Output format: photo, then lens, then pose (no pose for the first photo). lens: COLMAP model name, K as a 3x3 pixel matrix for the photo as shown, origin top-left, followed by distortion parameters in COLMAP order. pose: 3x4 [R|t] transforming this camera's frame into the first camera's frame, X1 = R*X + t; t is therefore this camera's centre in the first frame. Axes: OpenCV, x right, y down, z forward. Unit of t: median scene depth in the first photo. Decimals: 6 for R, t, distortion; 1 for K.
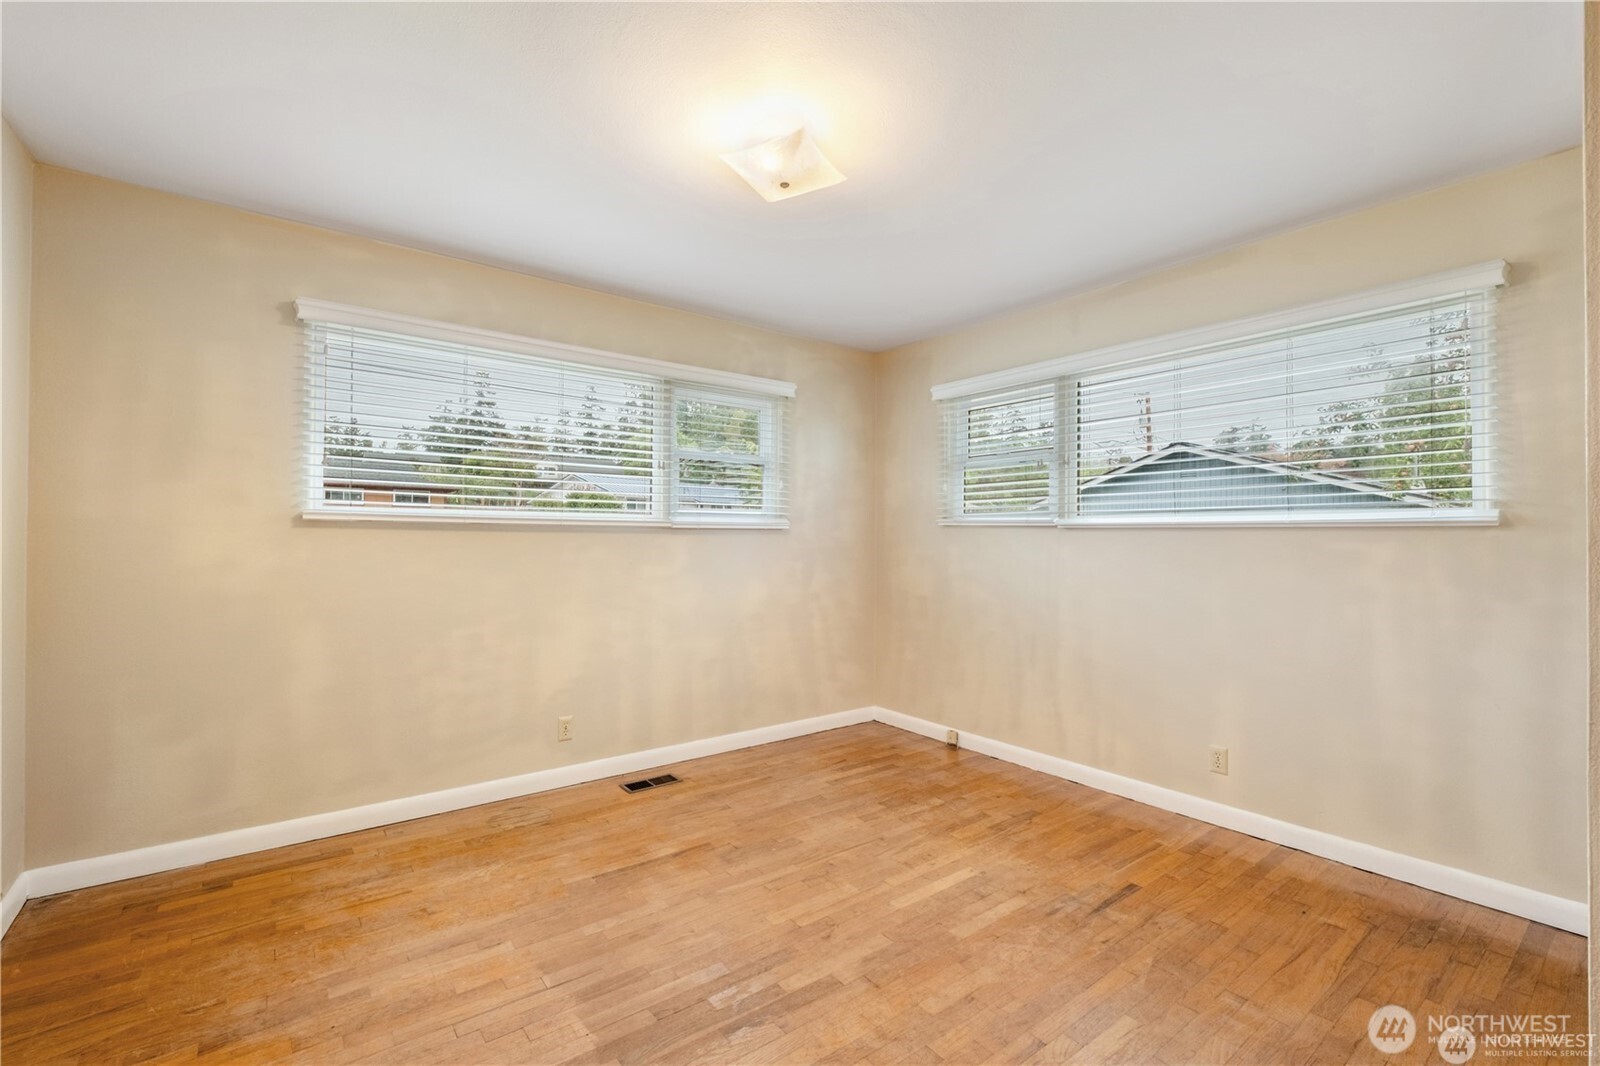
lens RADIAL K [[700.7, 0, 798.6], [0, 700.7, 535.7], [0, 0, 1]] dist [0.000361, -0.006223]
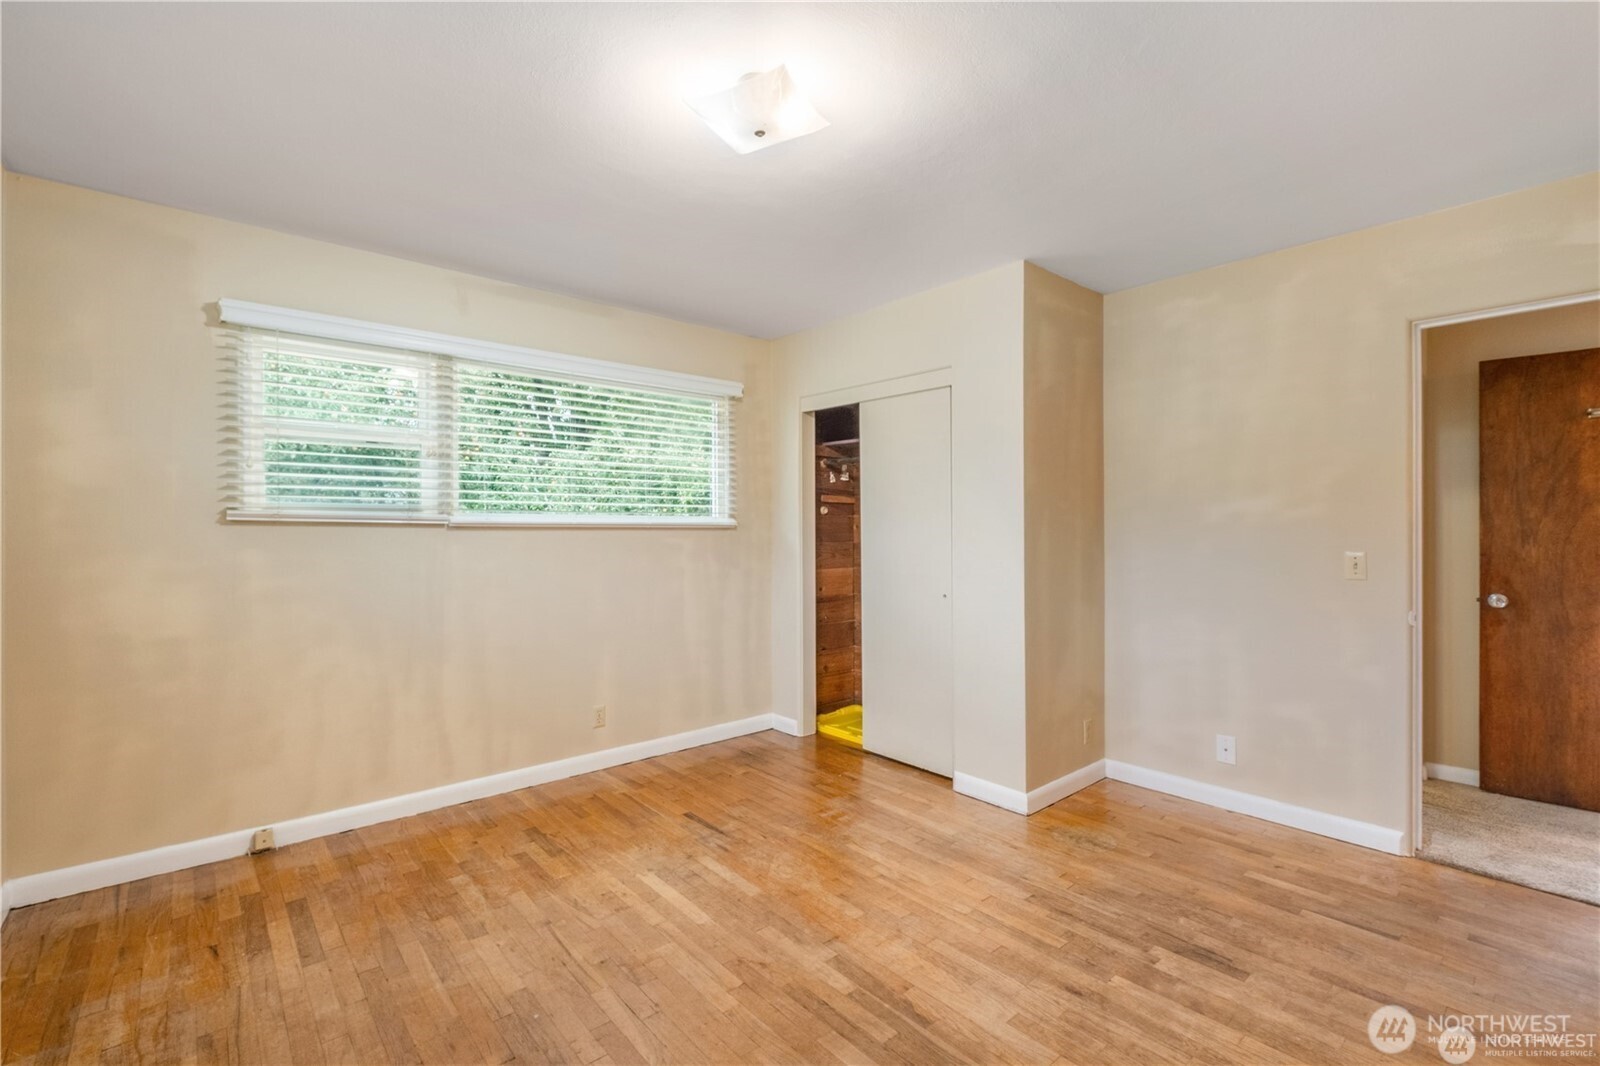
lens RADIAL K [[700.7, 0, 798.6], [0, 700.7, 535.7], [0, 0, 1]] dist [0.000361, -0.006223]
pose [[-0.065004, -0.011199, 0.997822, -0.669469], [0.003929, 0.999926, 0.011478, -0.009704], [-0.997877, 0.004666, -0.064955, 0.756826]]
